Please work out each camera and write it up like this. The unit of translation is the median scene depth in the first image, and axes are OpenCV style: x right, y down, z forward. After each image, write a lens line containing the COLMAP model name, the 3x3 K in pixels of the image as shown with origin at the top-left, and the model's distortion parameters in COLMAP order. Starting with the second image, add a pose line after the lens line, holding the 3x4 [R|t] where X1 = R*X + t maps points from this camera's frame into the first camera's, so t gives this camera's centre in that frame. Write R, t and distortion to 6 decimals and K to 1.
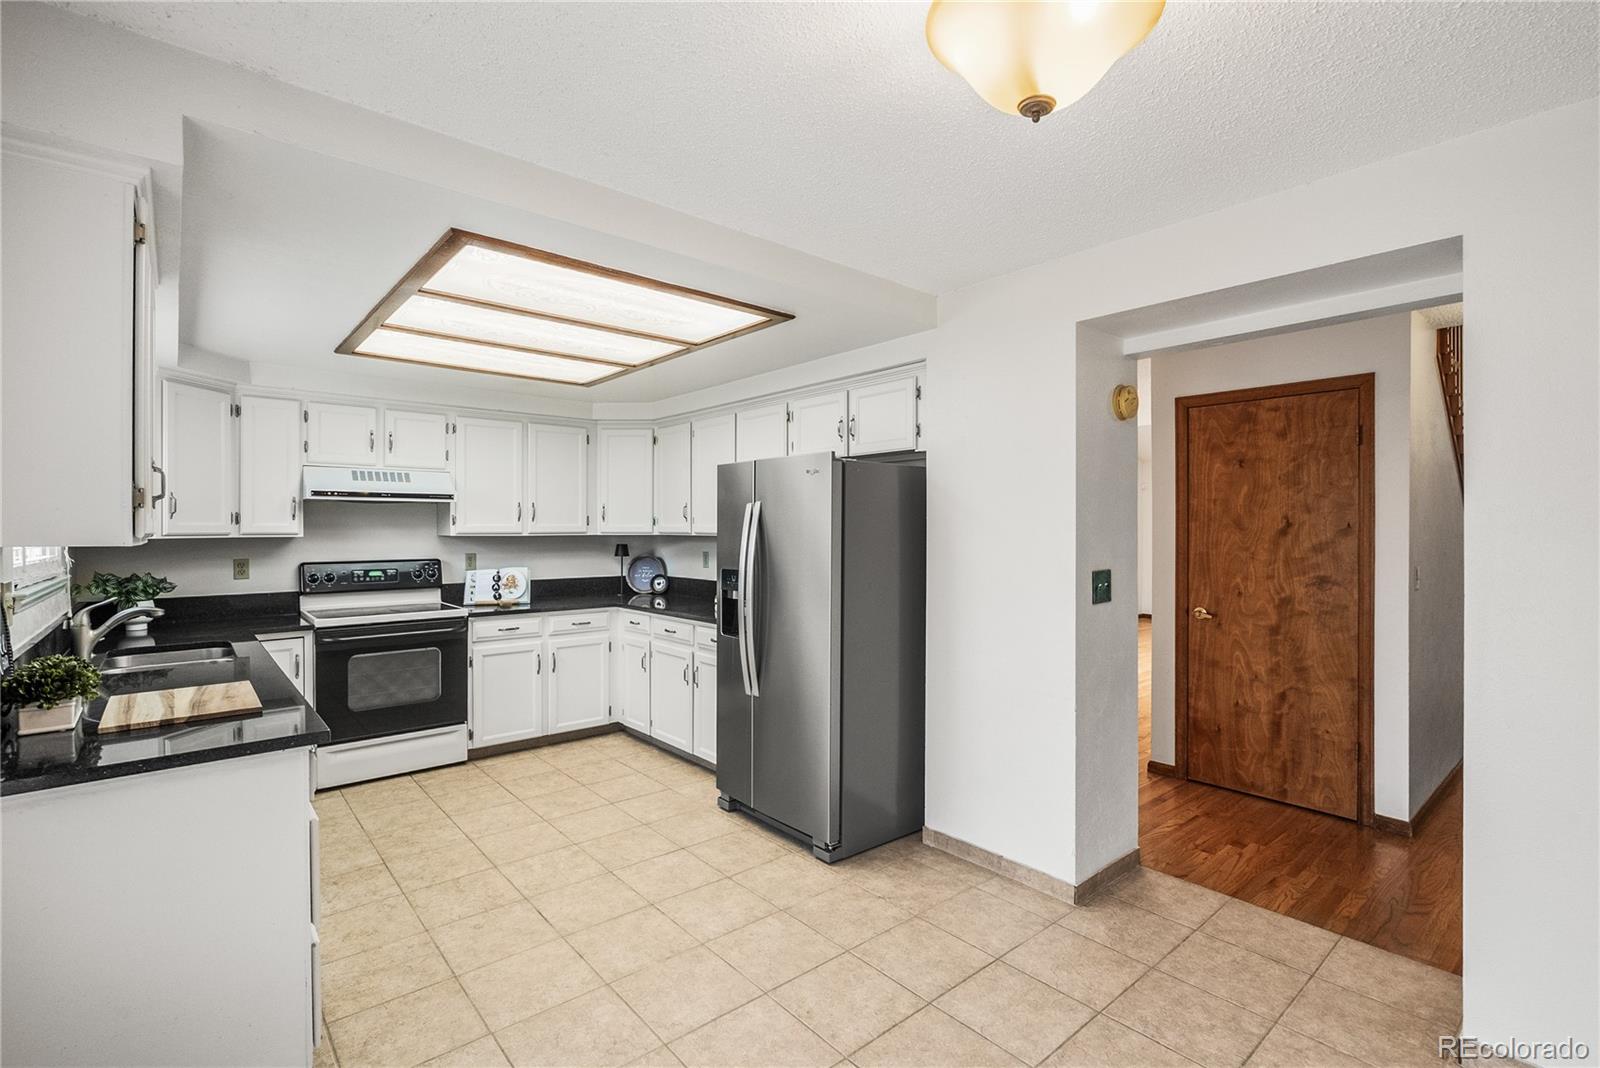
lens RADIAL K [[733.8, 0, 794.1], [0, 733.8, 531.2], [0, 0, 1]] dist [-0.001328, -0.000109]
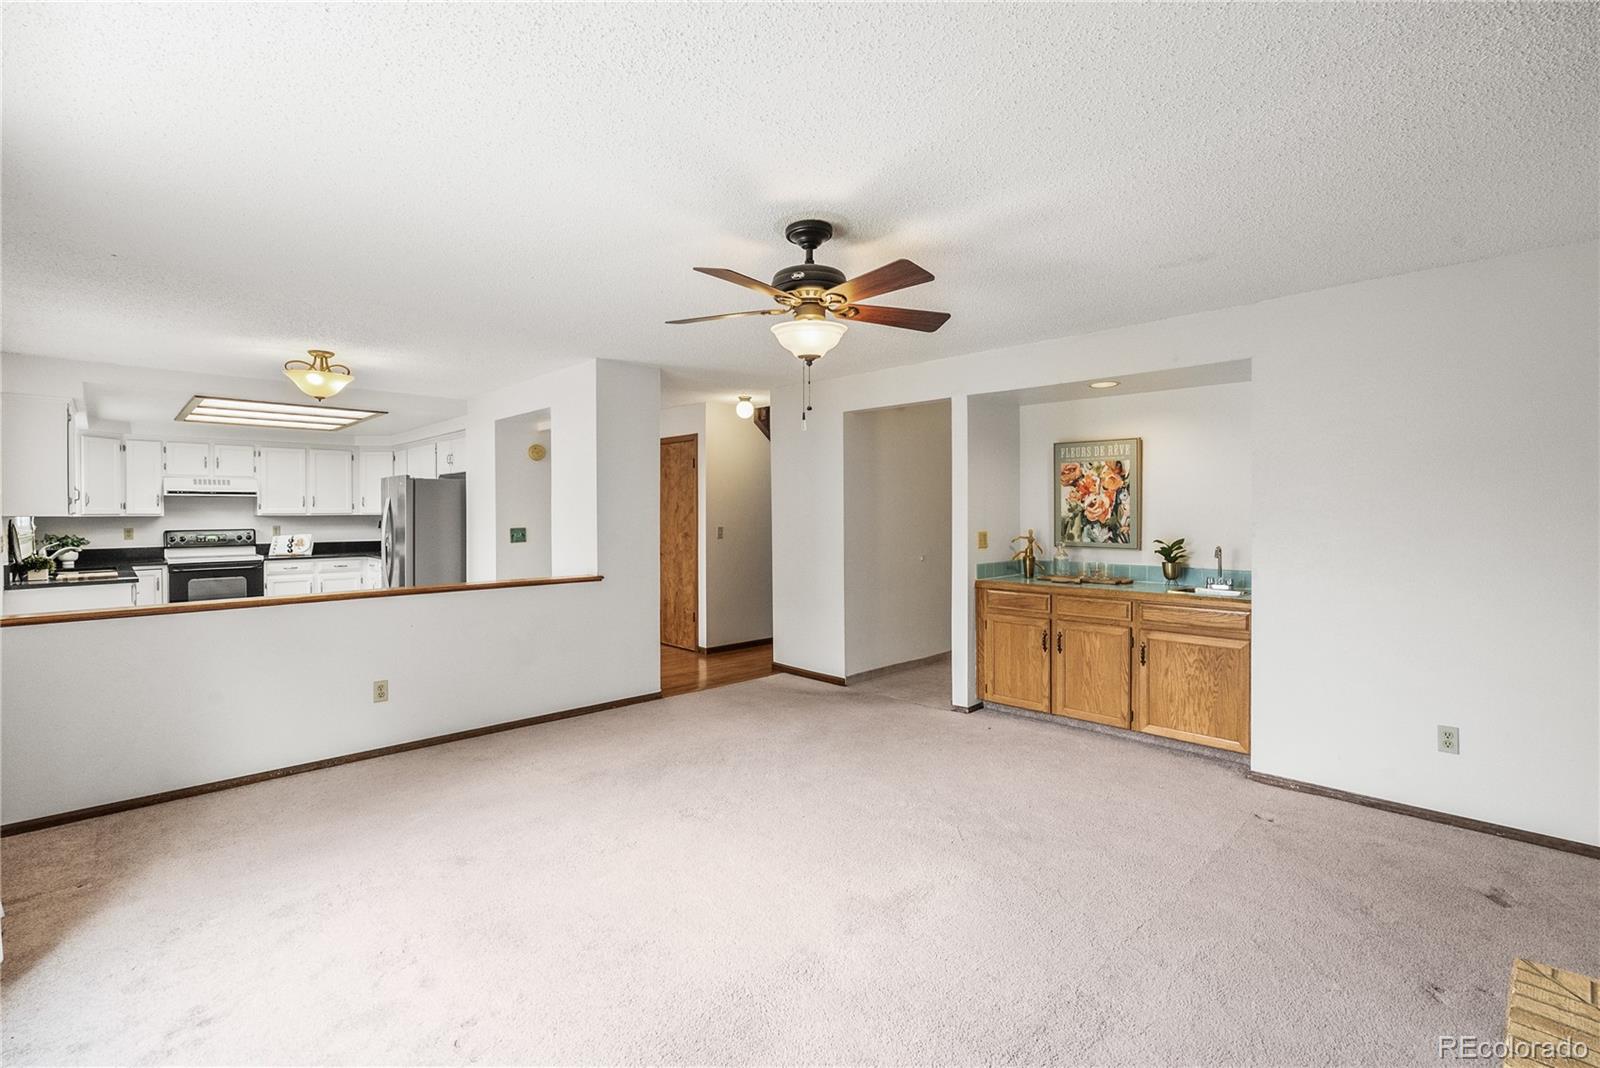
lens RADIAL K [[733.2, 0, 803.5], [0, 733.2, 517.6], [0, 0, 1]] dist [-0.000469, -0.000494]
pose [[0.998199, -0.004791, 0.059791, 0.779476], [0.004532, 0.999980, 0.004461, 0.010606], [-0.059811, -0.004182, 0.998201, -0.880704]]
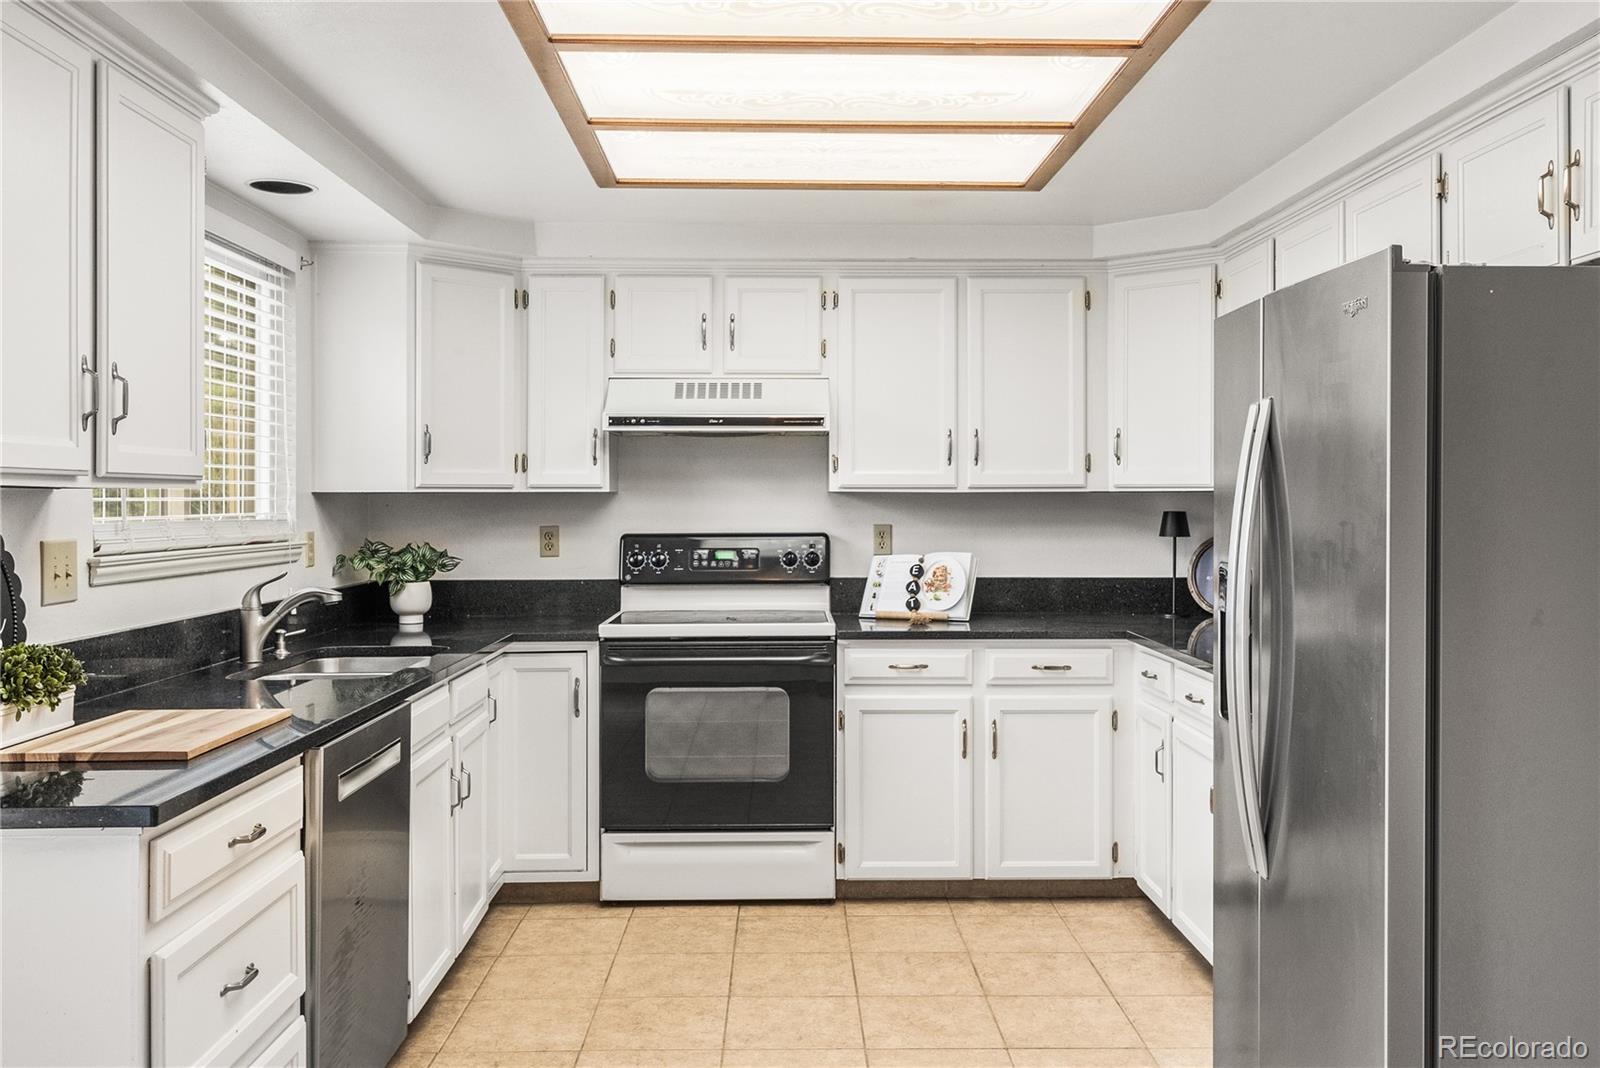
lens RADIAL K [[1334.8, 0, 801.5], [0, 1334.8, 487.8], [0, 0, 1]] dist [-0.005176, 0.003190]
pose [[0.774431, -0.003801, -0.632647, 0.172868], [-0.001745, 0.999965, -0.008144, 0.012725], [0.632656, 0.007410, 0.774397, 0.211987]]
